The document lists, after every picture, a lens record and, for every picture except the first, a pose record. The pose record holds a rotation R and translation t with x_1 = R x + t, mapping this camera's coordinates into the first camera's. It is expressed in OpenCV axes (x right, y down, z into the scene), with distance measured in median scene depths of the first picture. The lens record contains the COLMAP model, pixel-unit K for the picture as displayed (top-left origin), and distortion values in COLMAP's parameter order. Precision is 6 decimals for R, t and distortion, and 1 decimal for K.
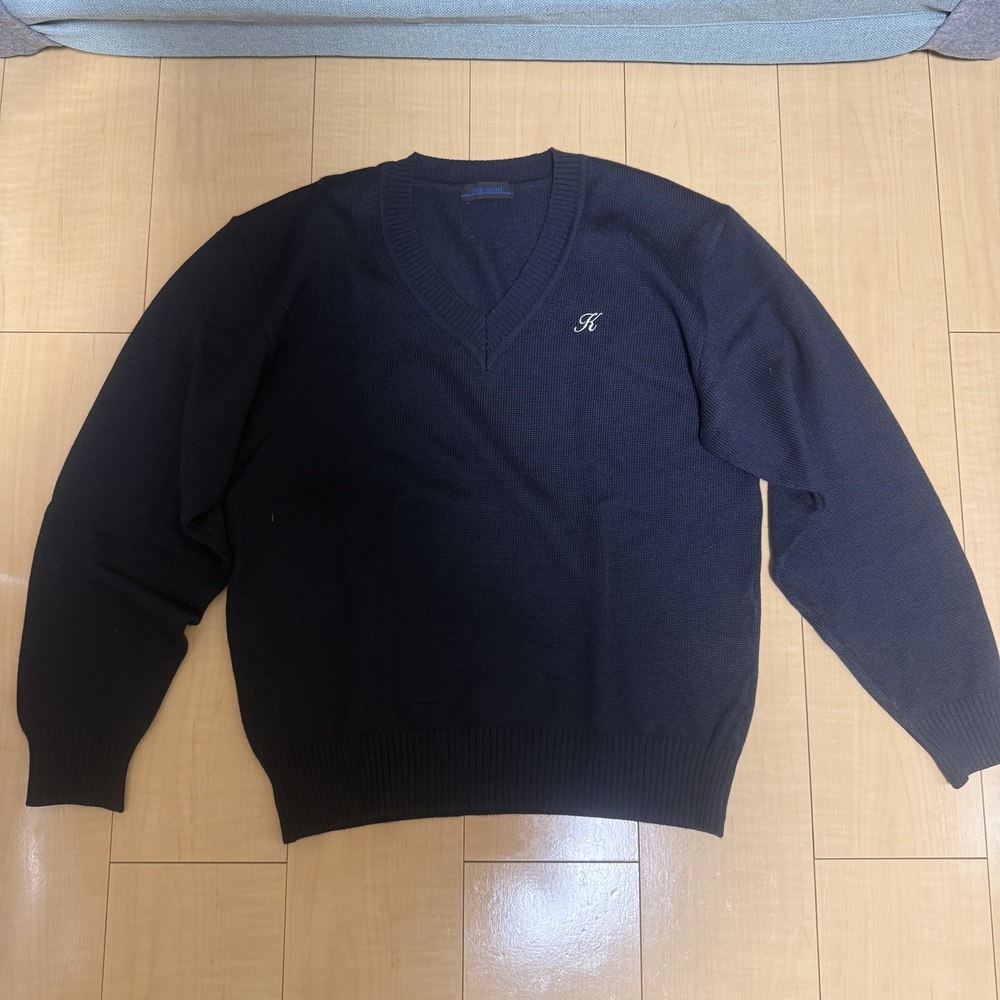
lens RADIAL K [[991.9, 0, 499.0], [0, 991.9, 499.1], [0, 0, 1]] dist [-0.014221, -0.001327]
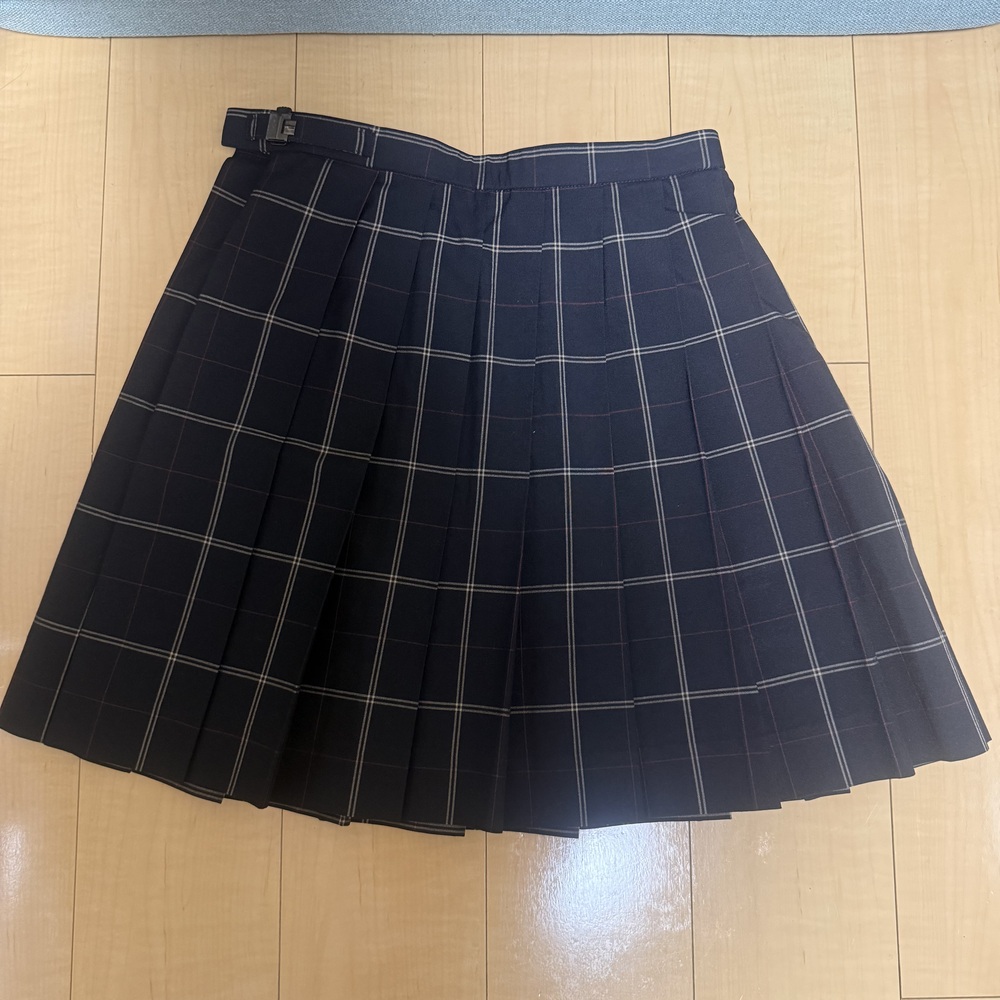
lens RADIAL K [[991.9, 0, 499.0], [0, 991.9, 499.1], [0, 0, 1]] dist [-0.014221, -0.001327]
pose [[0.999918, -0.009839, -0.008235, -0.012529], [0.010201, 0.998933, 0.045034, -0.094203], [0.007783, -0.045114, 0.998952, 0.157087]]
